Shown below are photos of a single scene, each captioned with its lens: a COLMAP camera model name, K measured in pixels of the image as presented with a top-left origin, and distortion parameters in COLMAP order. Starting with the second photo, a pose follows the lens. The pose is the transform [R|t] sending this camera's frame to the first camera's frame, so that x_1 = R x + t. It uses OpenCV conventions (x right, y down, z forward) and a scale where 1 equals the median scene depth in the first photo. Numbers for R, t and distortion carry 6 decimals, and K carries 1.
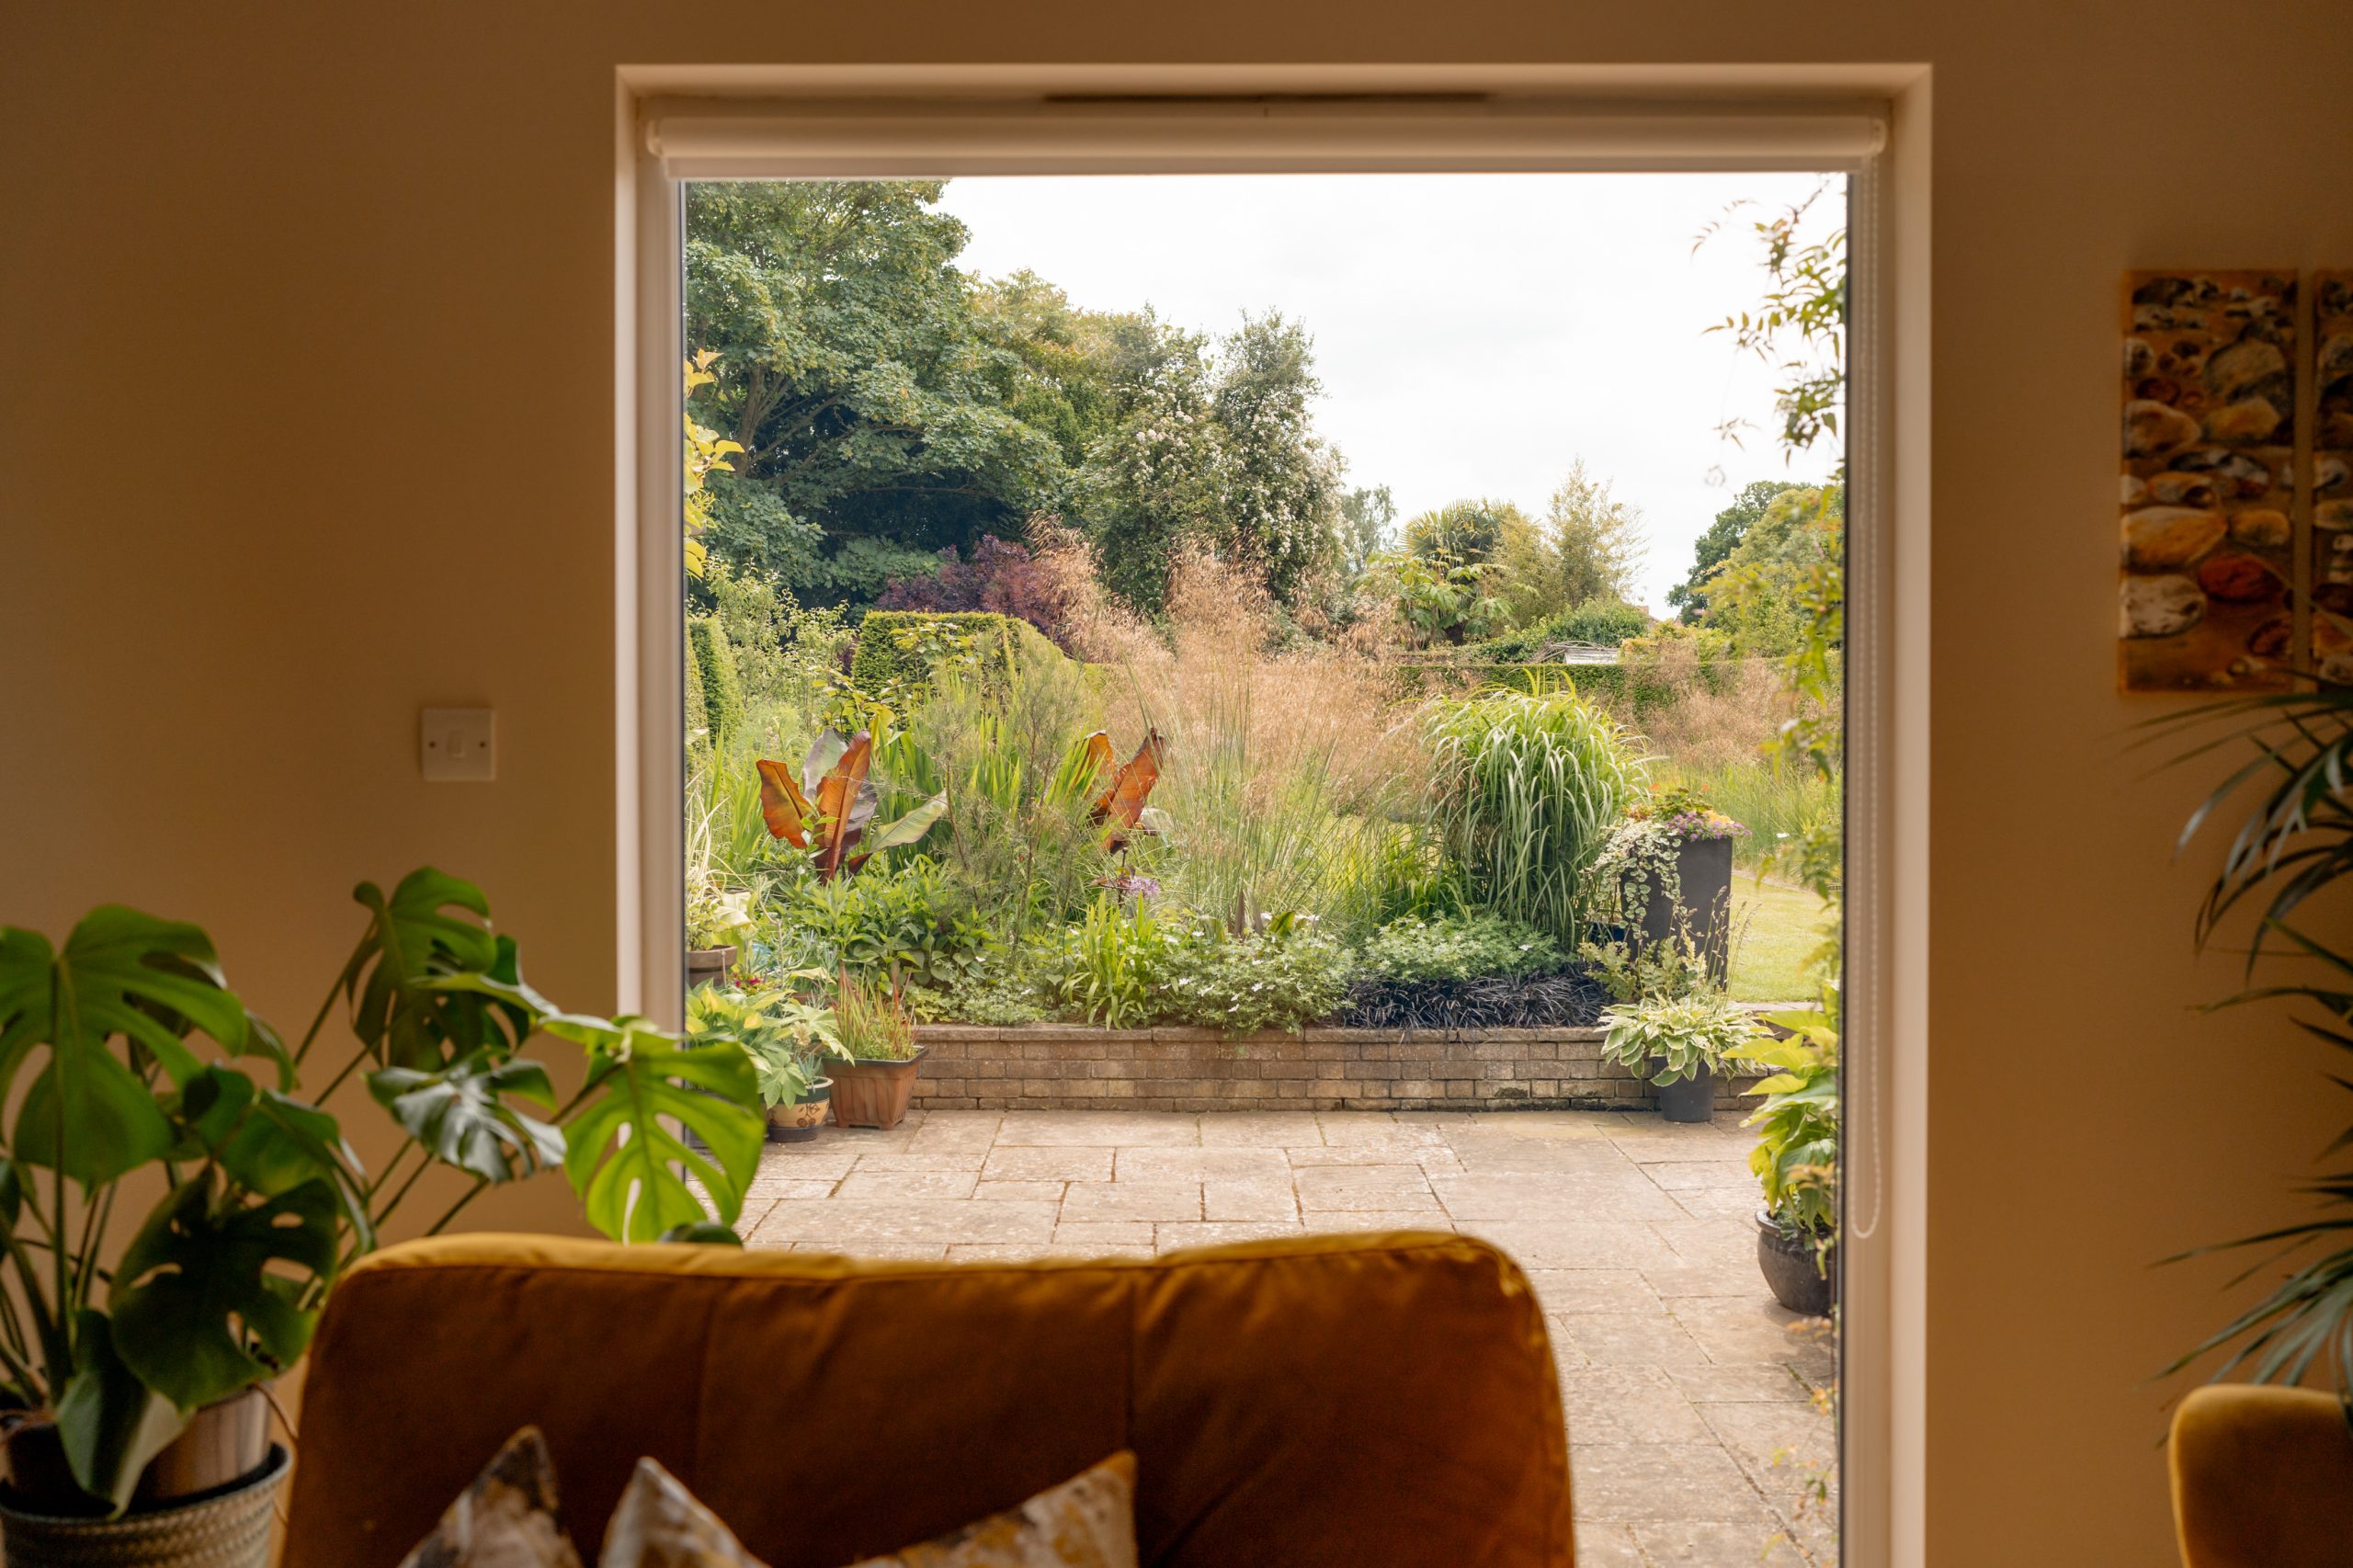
lens RADIAL K [[2133.6, 0, 1212.2], [0, 2133.6, 896.9], [0, 0, 1]] dist [-0.004454, 0.059097]
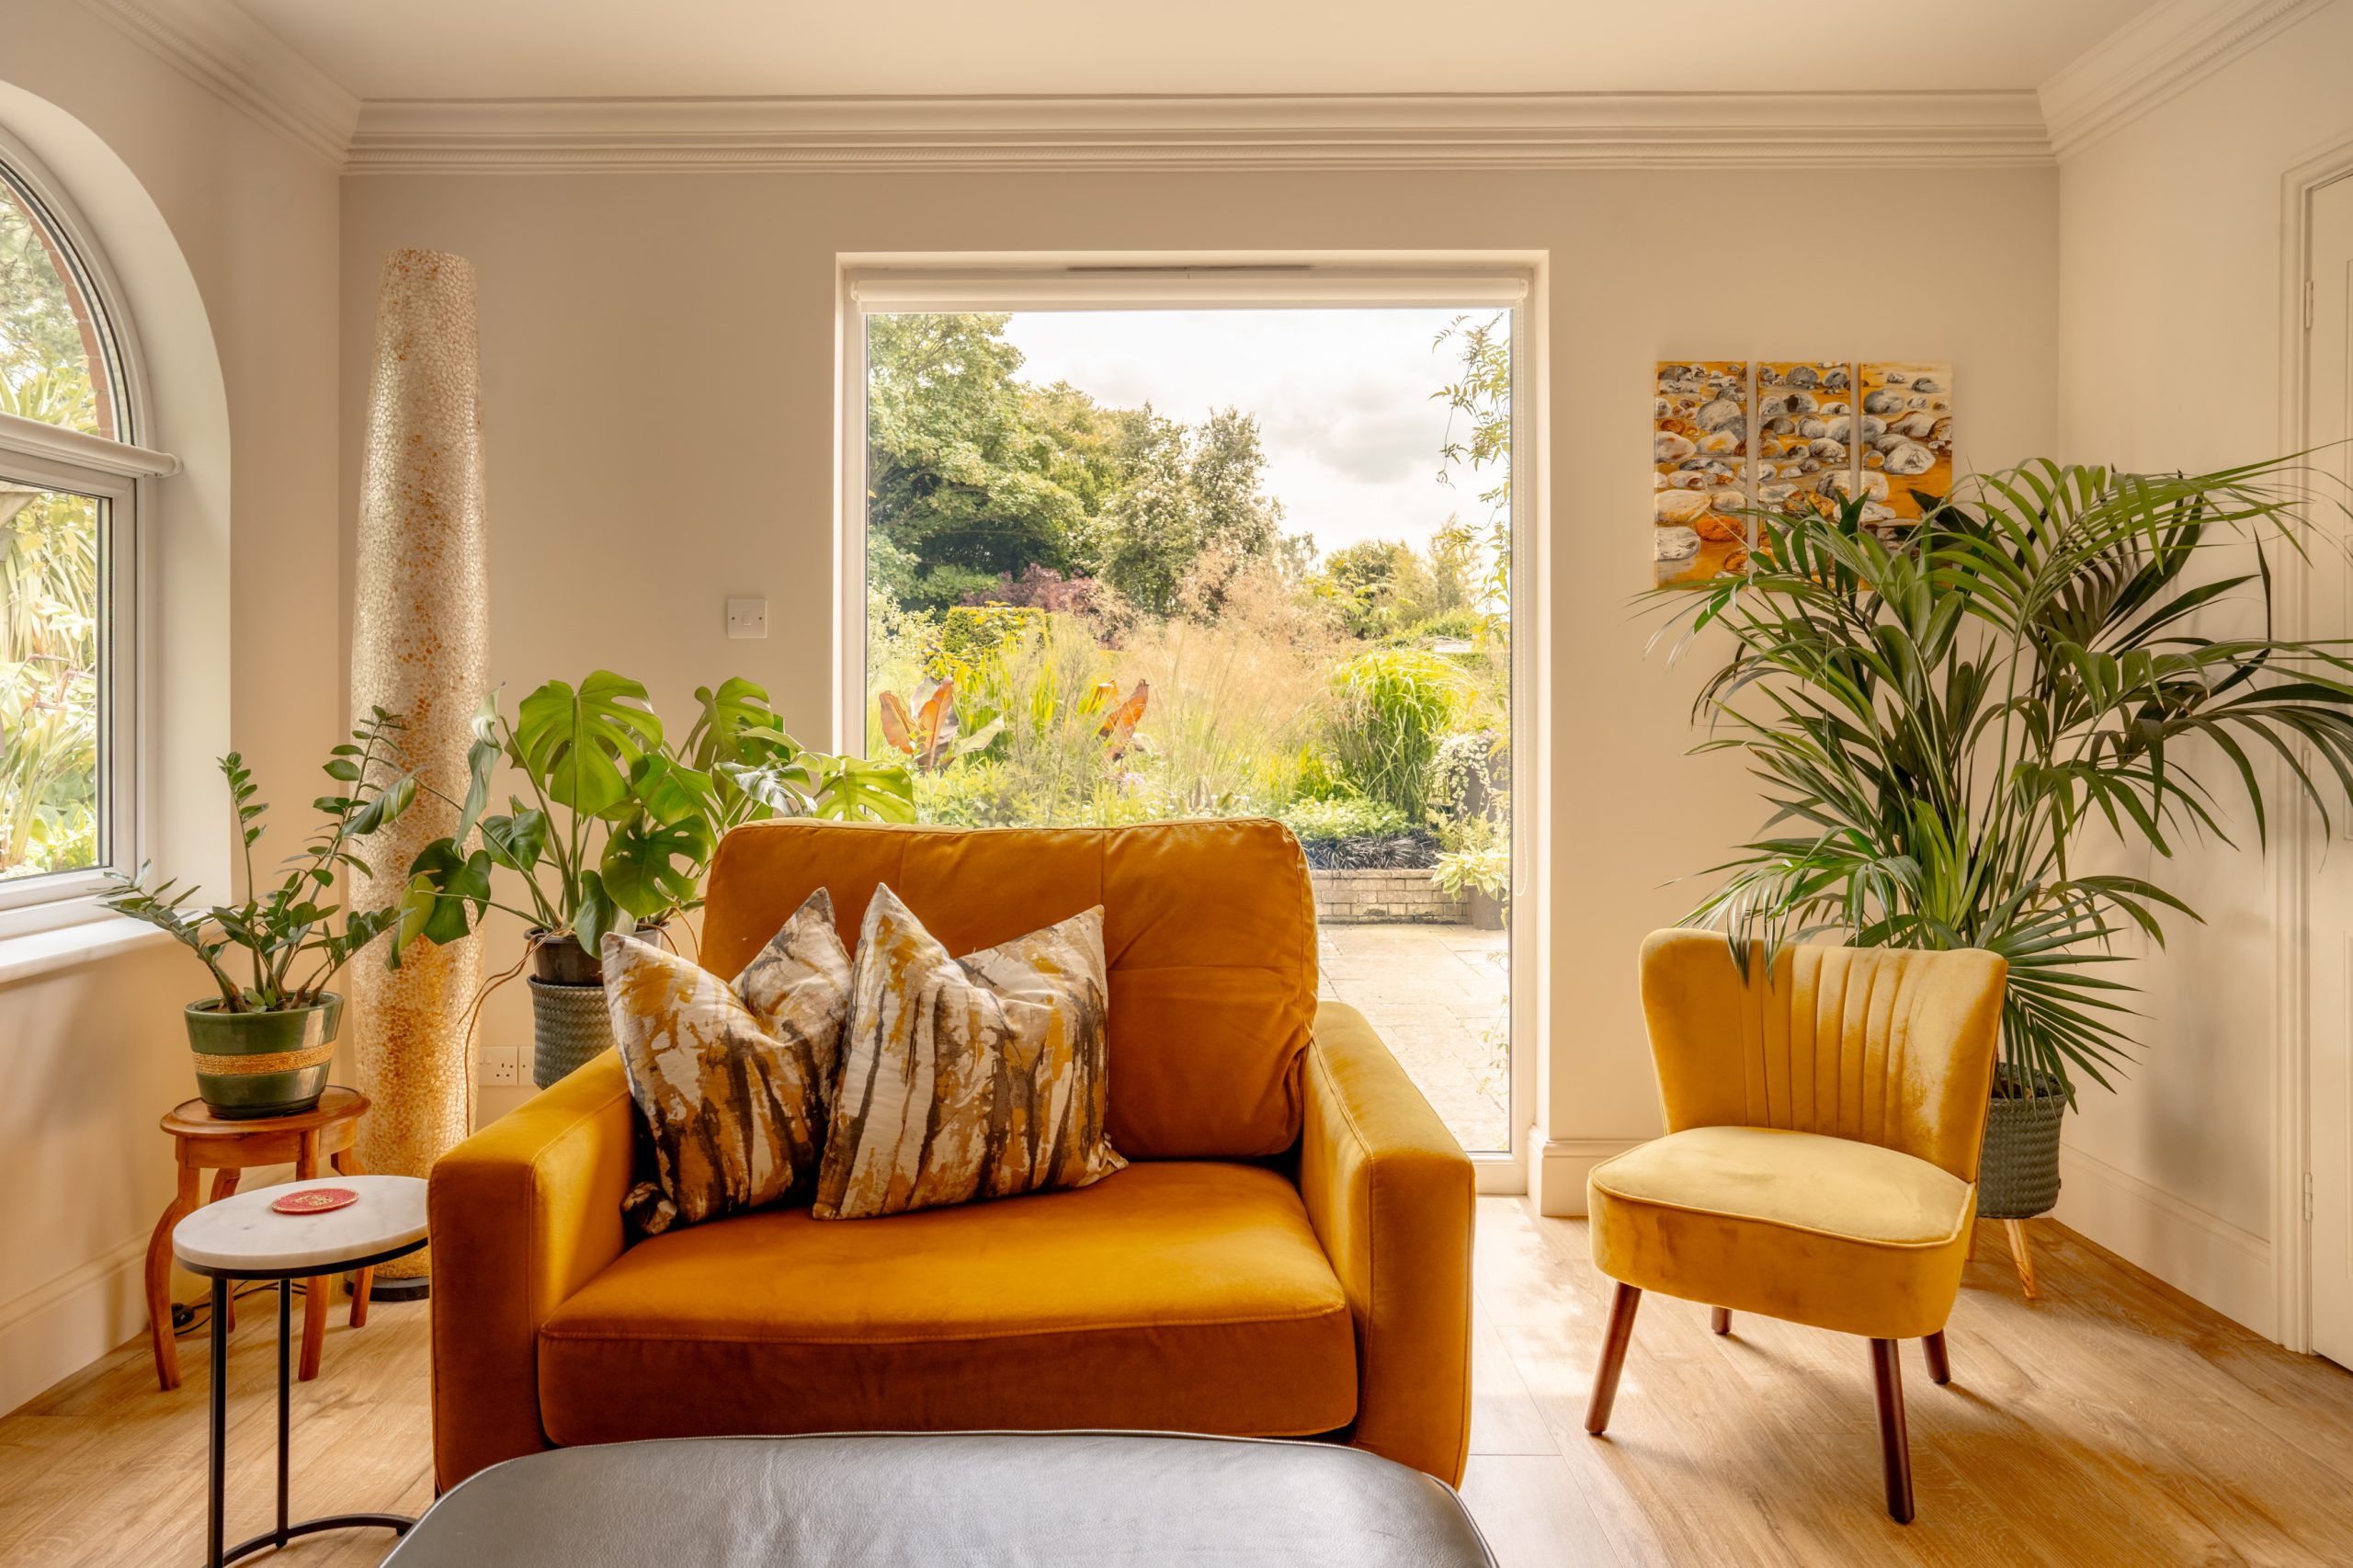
lens RADIAL K [[1573.0, 0, 1166.9], [0, 1573.0, 807.9], [0, 0, 1]] dist [-0.017924, 0.032728]
pose [[0.999835, 0.003707, -0.017778, 0.015439], [-0.004100, 0.999747, -0.022117, 0.056948], [0.017692, 0.022186, 0.999597, -0.161653]]
